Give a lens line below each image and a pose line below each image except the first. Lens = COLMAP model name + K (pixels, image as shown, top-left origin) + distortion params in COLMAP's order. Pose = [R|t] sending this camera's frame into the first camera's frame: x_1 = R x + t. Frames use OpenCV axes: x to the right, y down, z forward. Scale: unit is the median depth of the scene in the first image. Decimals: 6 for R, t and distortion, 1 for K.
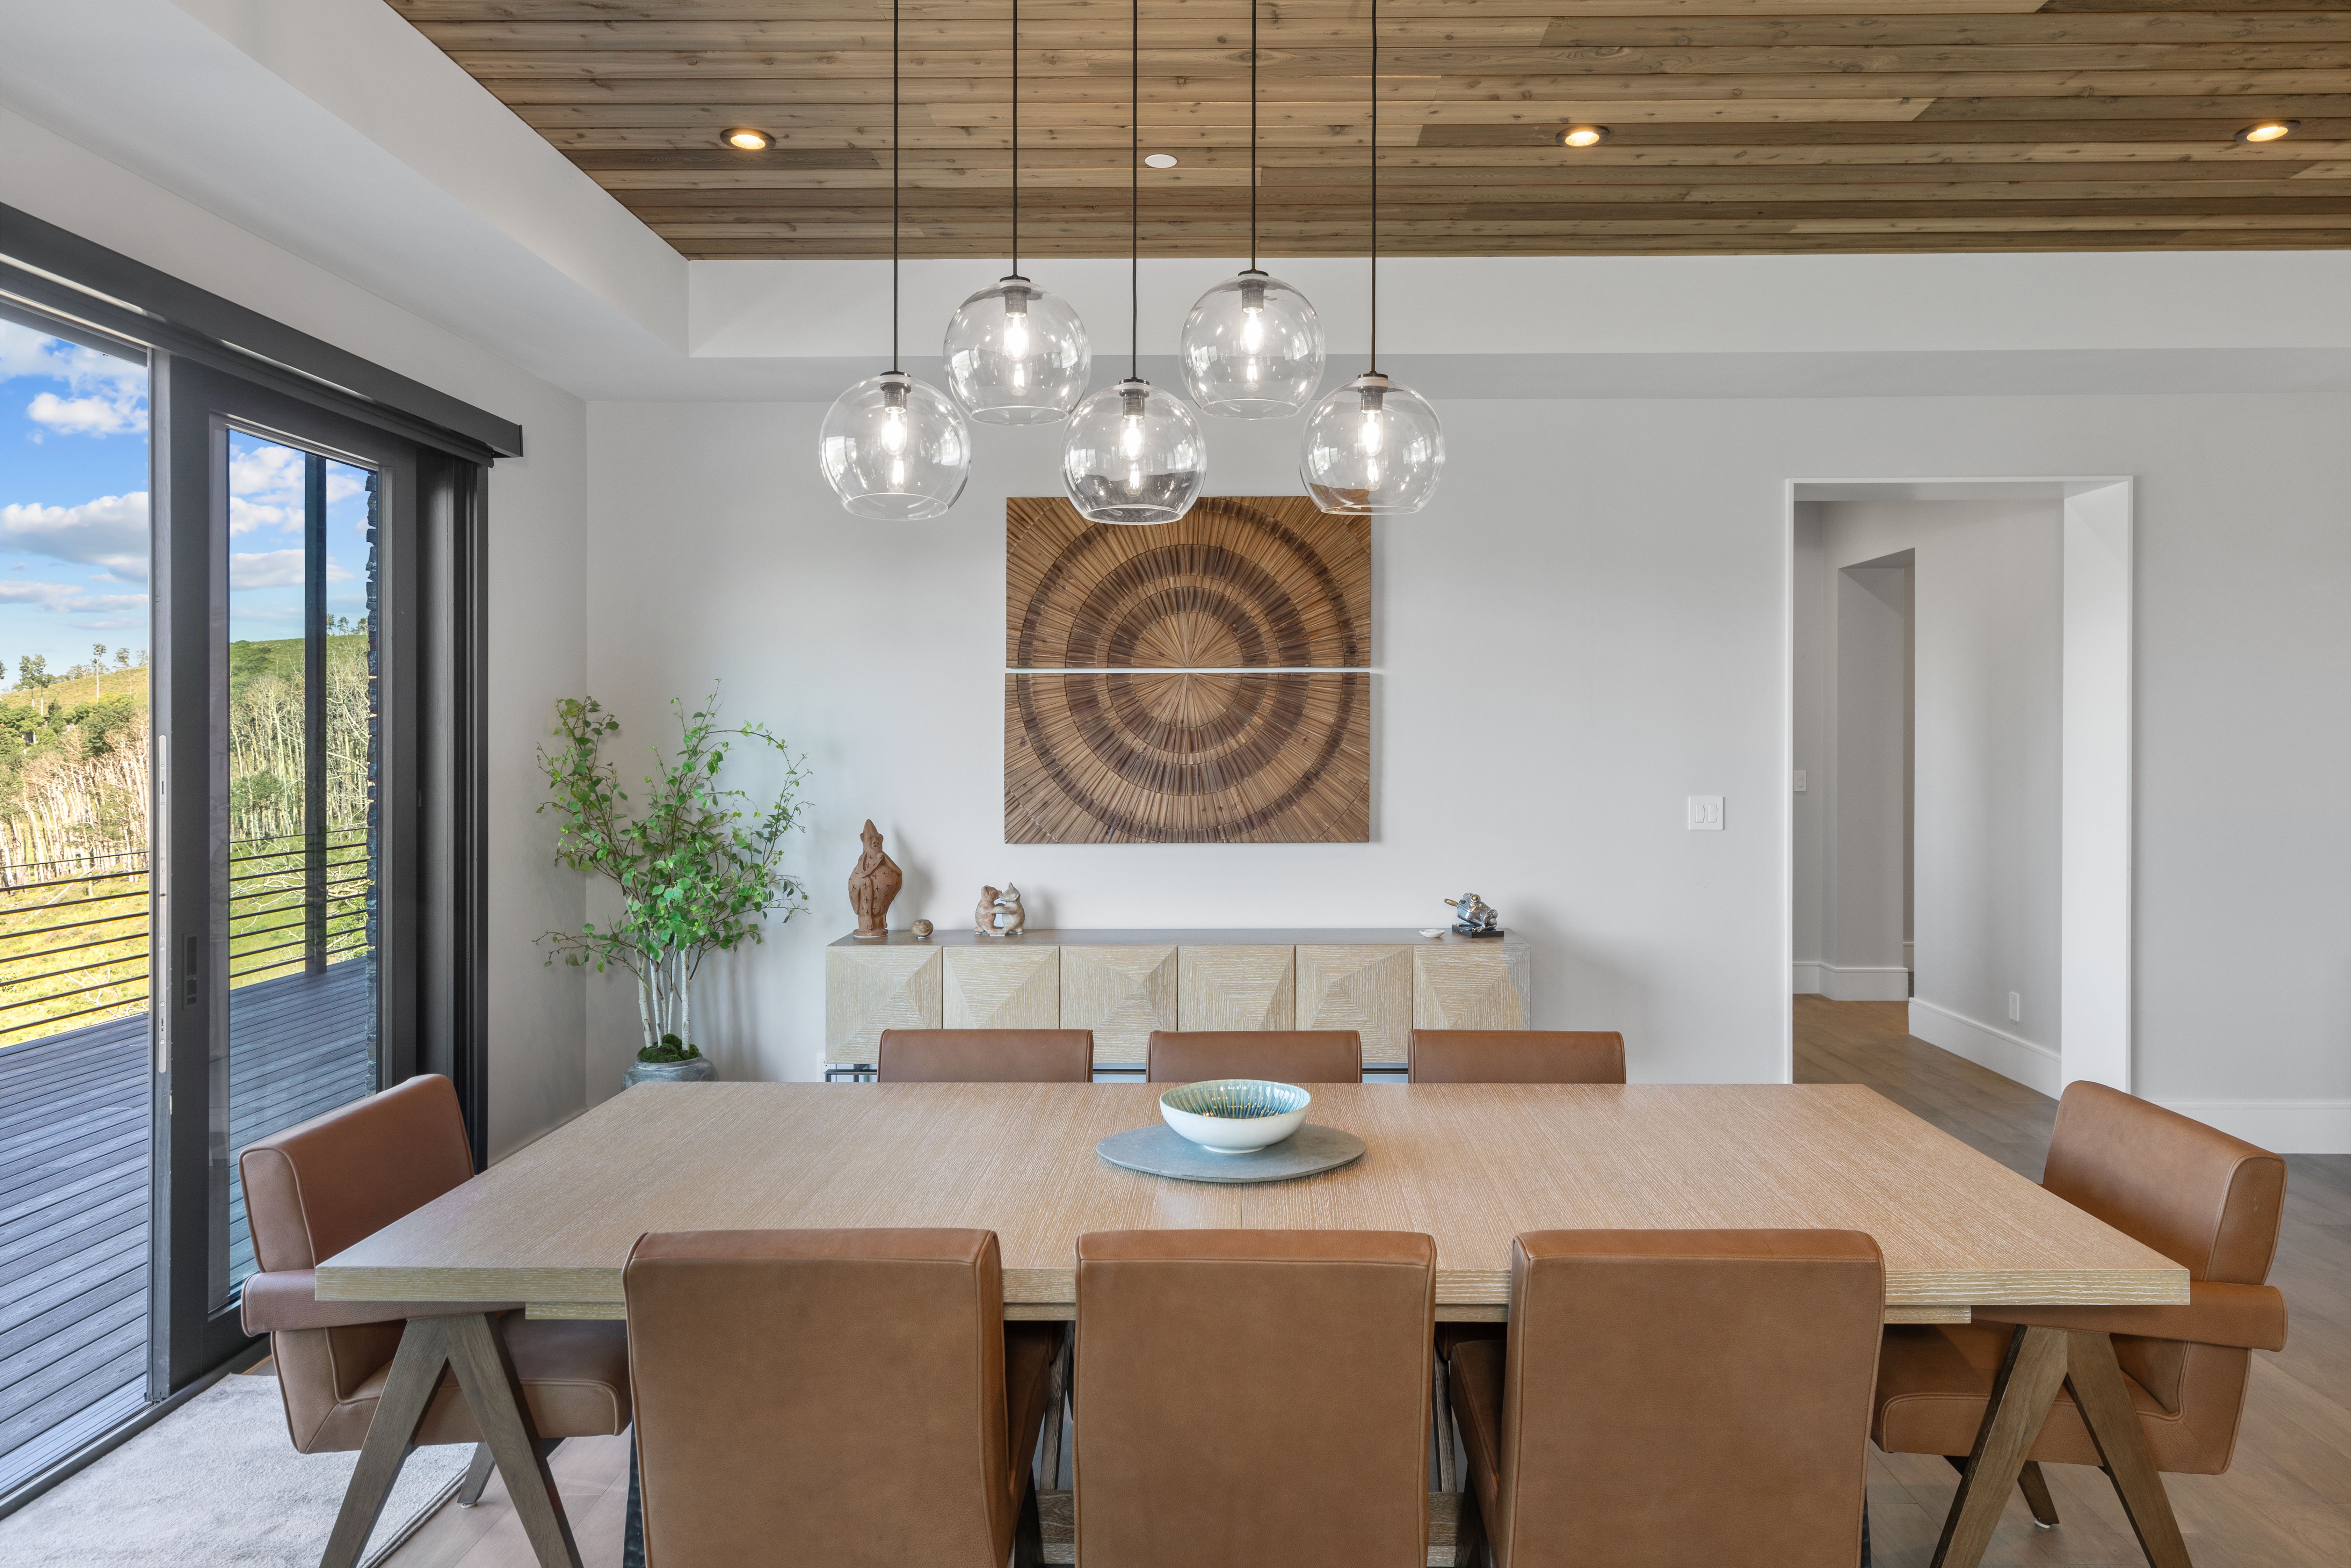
lens RADIAL K [[1366.8, 0, 1173.8], [0, 1366.8, 734.2], [0, 0, 1]] dist [-0.000395, -0.000216]
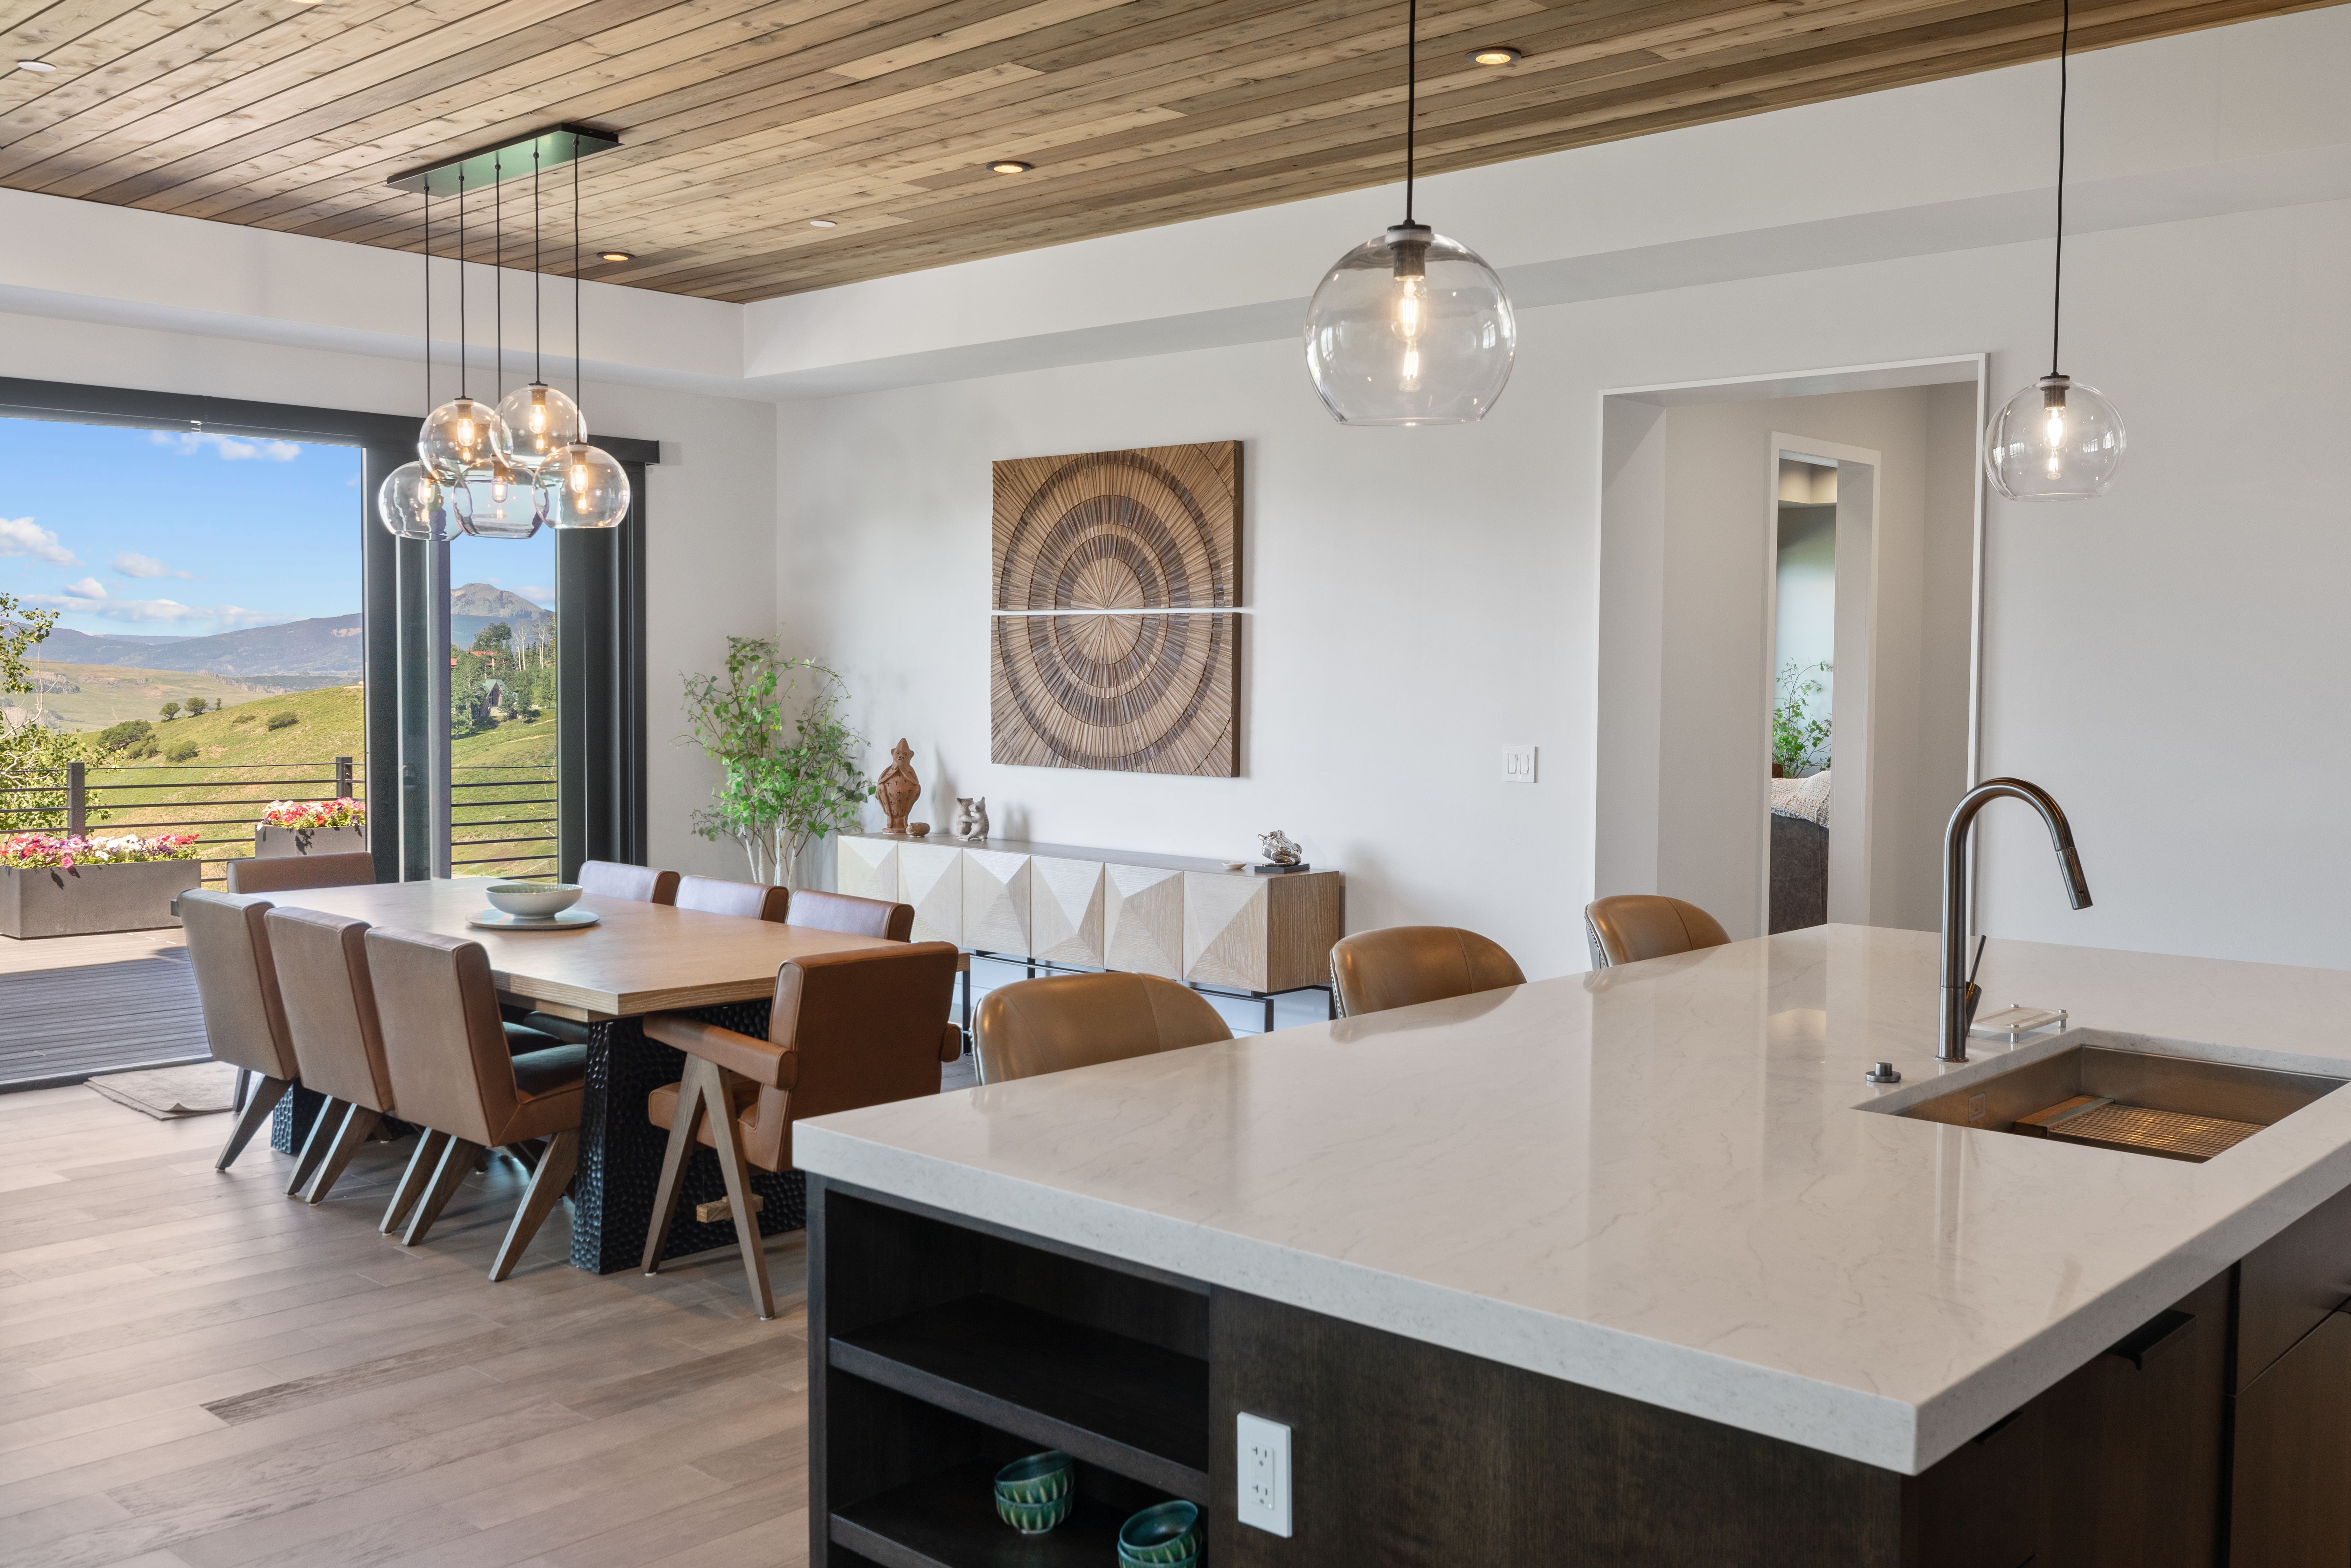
lens RADIAL K [[2039.5, 0, 1175.5], [0, 2039.5, 784.0], [0, 0, 1]] dist [0.002795, 0.002885]
pose [[0.742392, 0.049789, -0.668114, 1.142083], [-0.014900, 0.998215, 0.057832, -0.004363], [0.669801, -0.032979, 0.741808, -0.171269]]
